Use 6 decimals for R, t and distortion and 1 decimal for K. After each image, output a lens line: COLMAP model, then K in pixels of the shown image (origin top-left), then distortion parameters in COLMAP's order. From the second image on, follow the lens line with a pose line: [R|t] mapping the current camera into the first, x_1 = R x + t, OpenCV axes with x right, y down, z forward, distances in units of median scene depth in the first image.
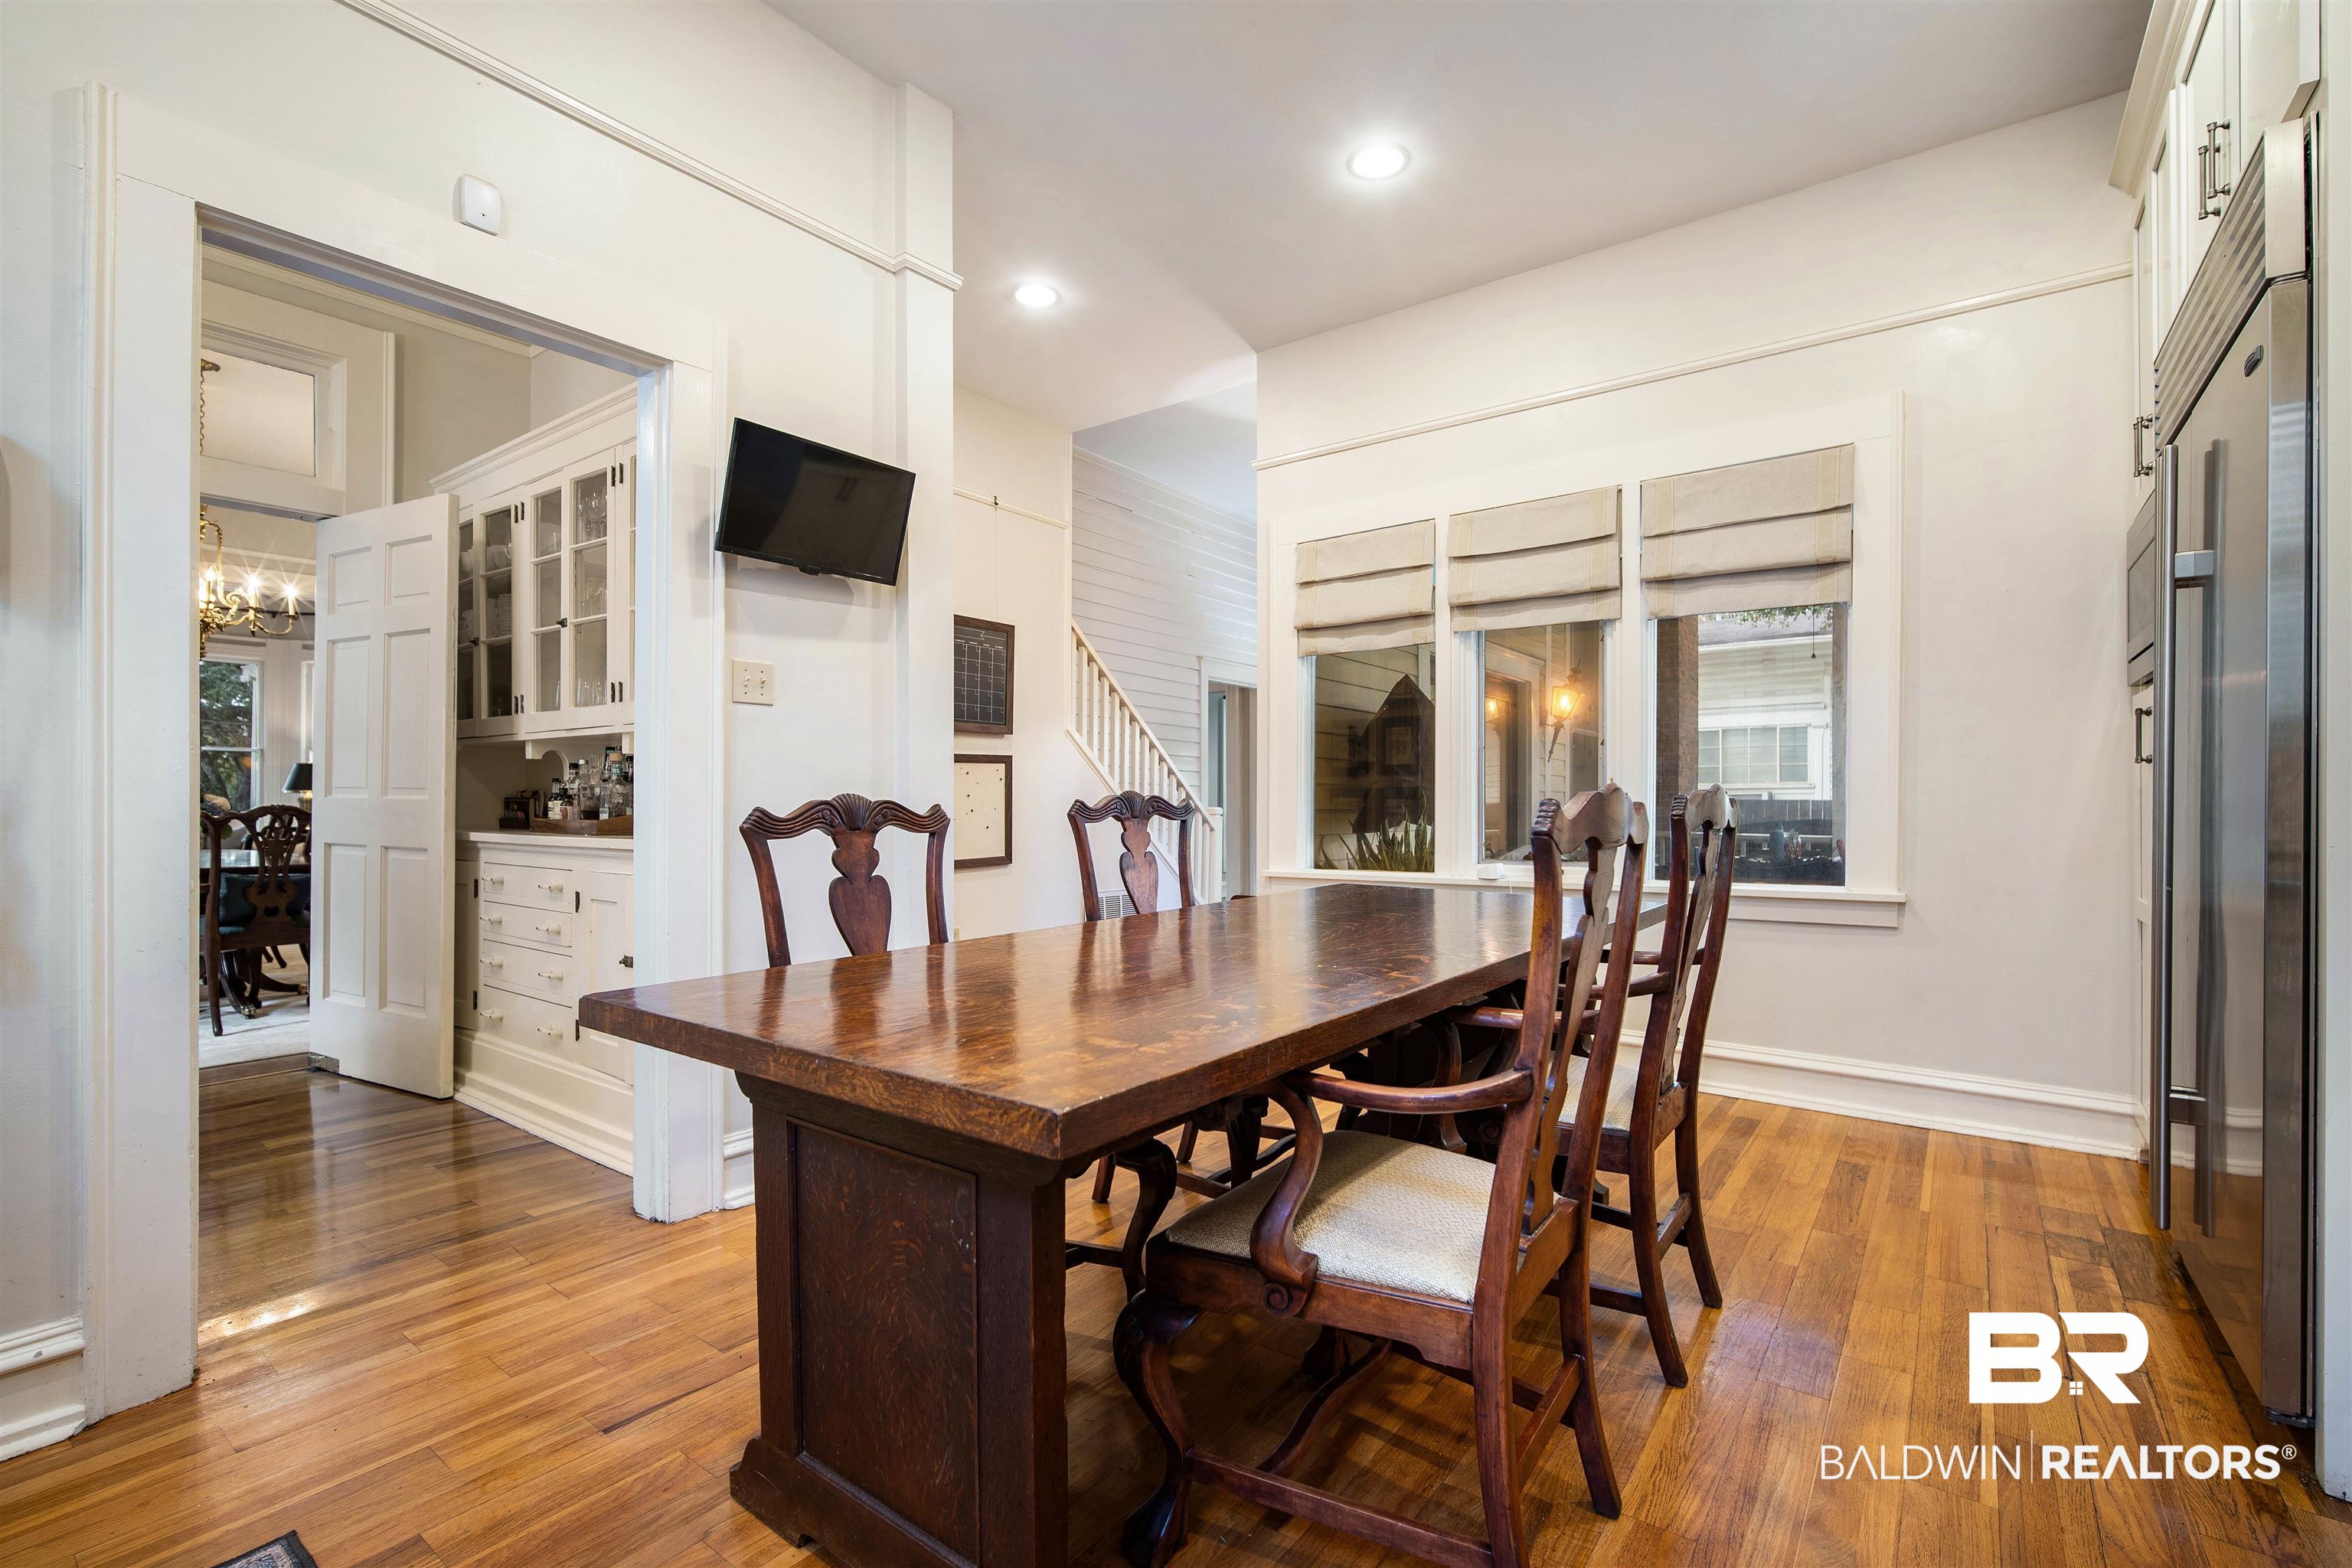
lens RADIAL K [[1021.2, 0, 1189.4], [0, 1021.2, 784.7], [0, 0, 1]] dist [-0.005340, -0.000313]
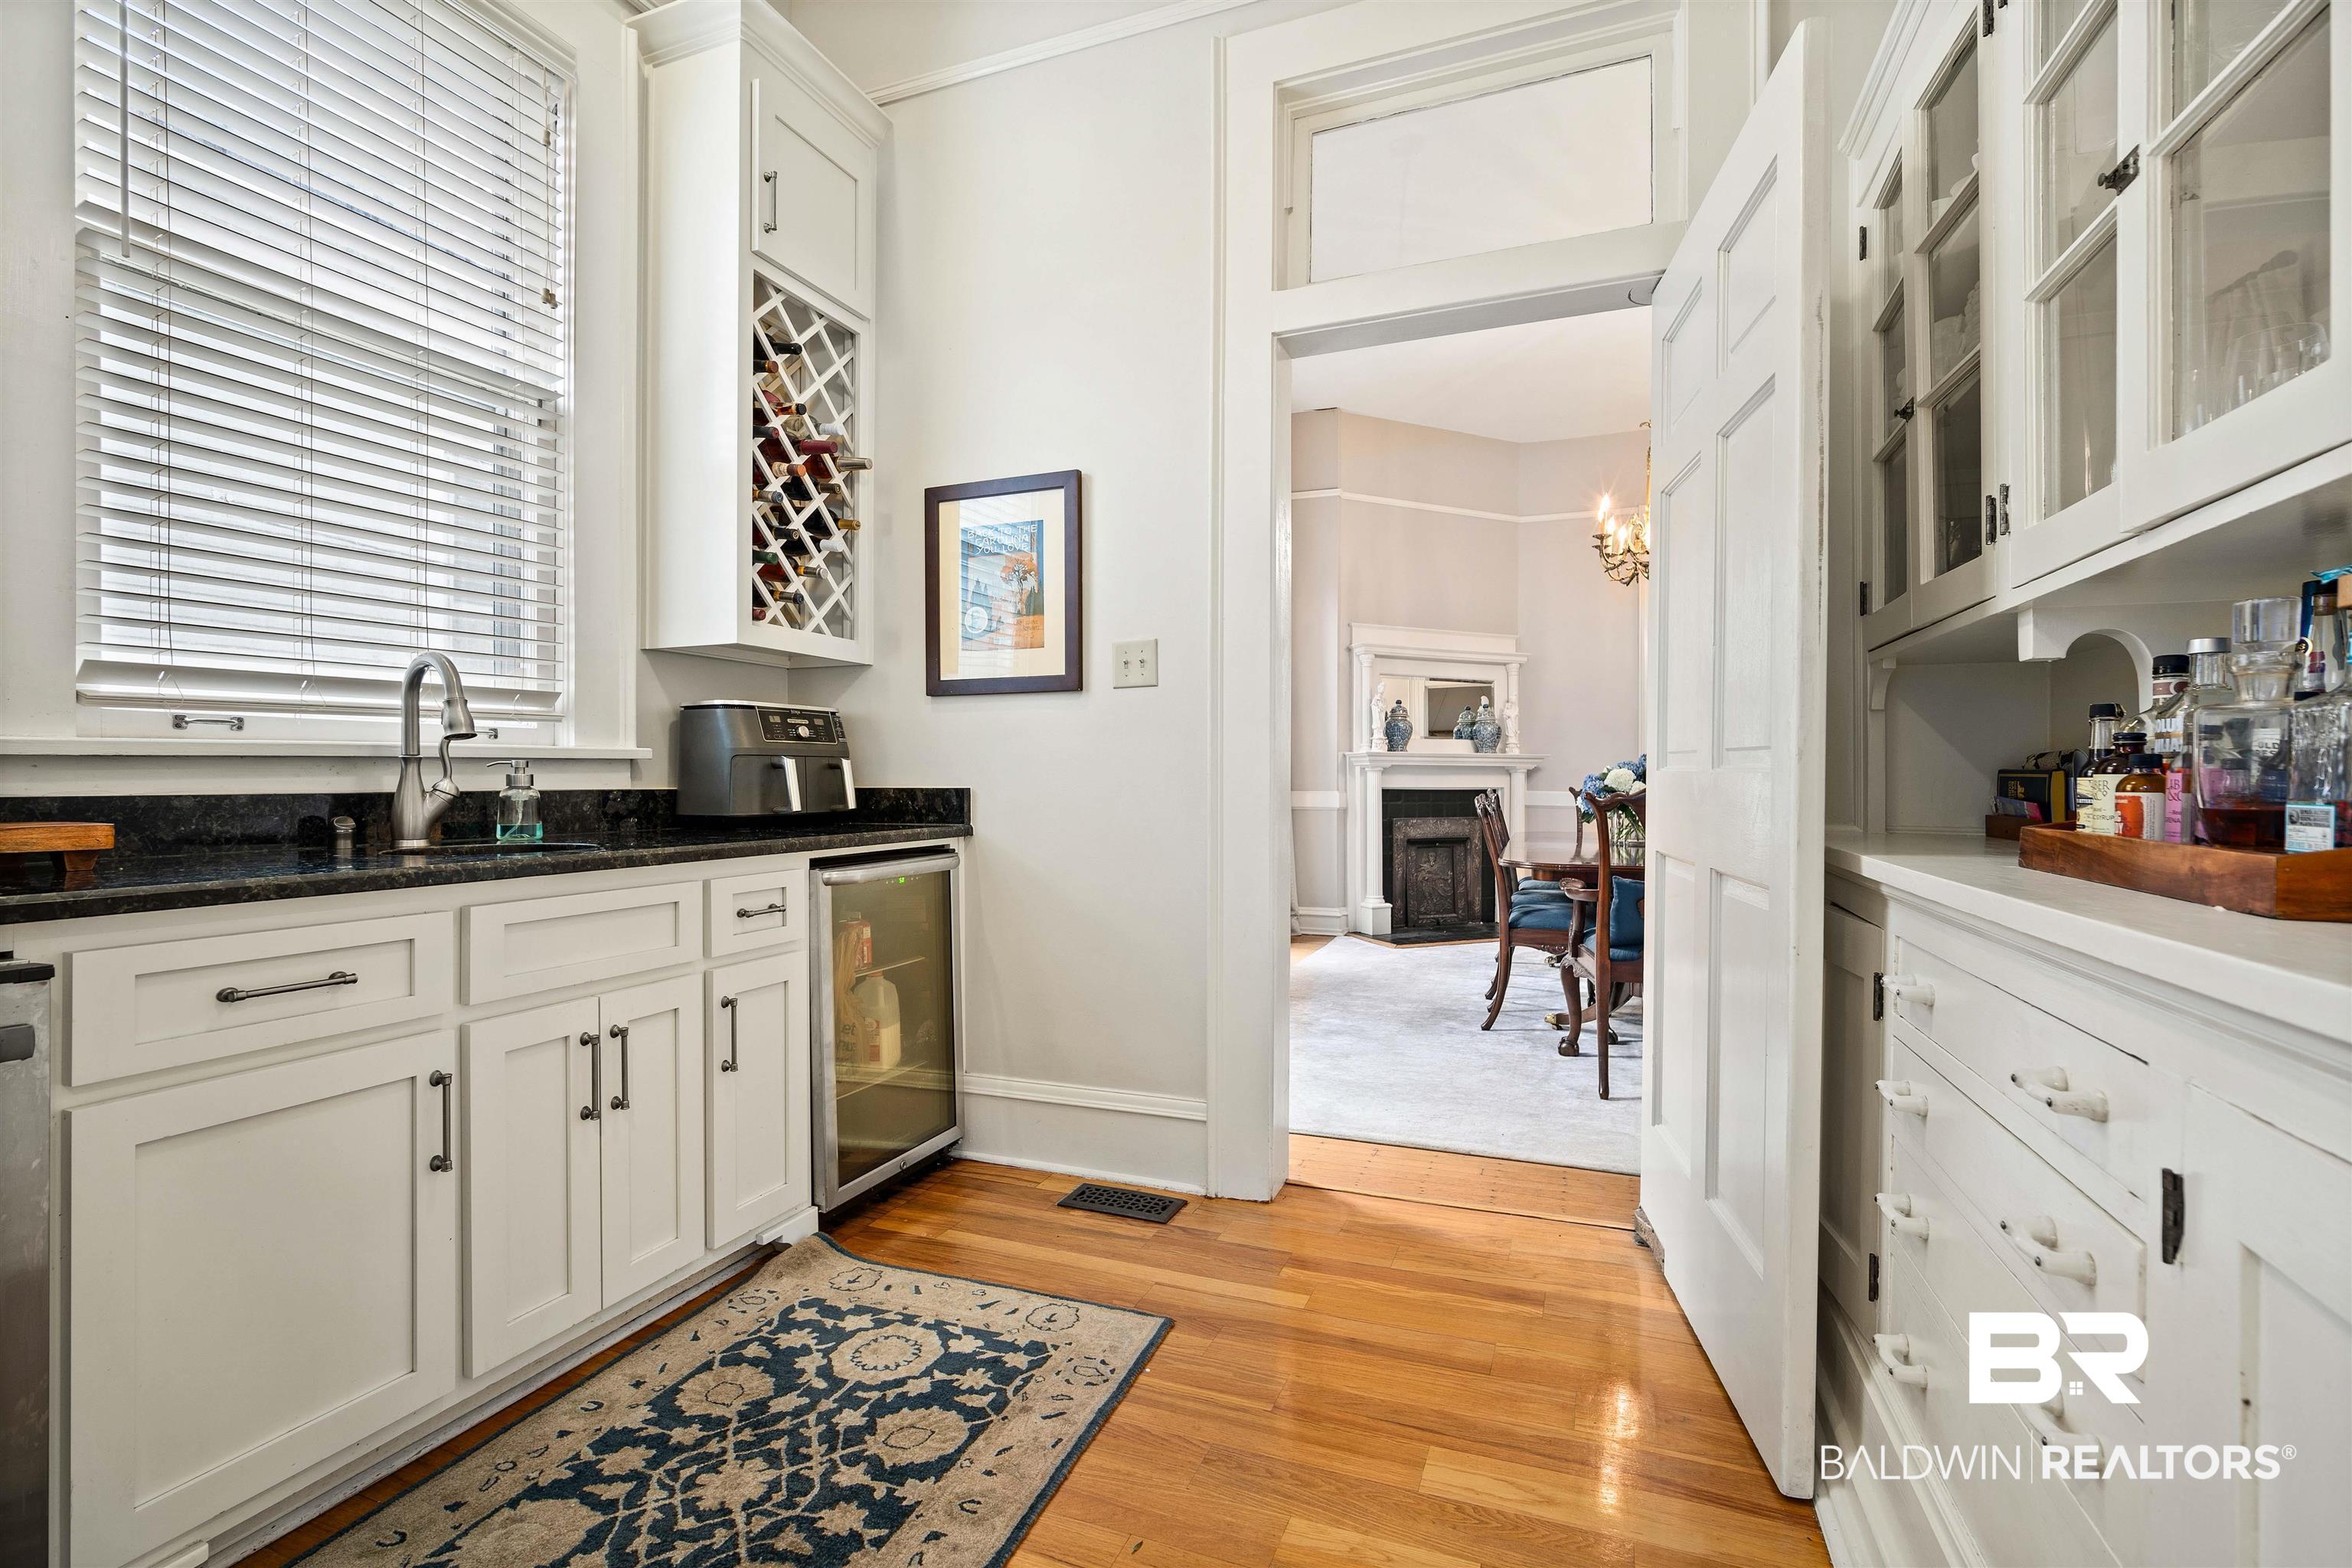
lens RADIAL K [[1021.2, 0, 1189.4], [0, 1021.2, 784.7], [0, 0, 1]] dist [-0.005340, -0.000313]
pose [[0.243567, 0.008143, -0.969850, -0.382227], [0.012204, 0.999860, 0.011460, 0.011554], [0.969807, -0.014628, 0.243433, 0.643919]]
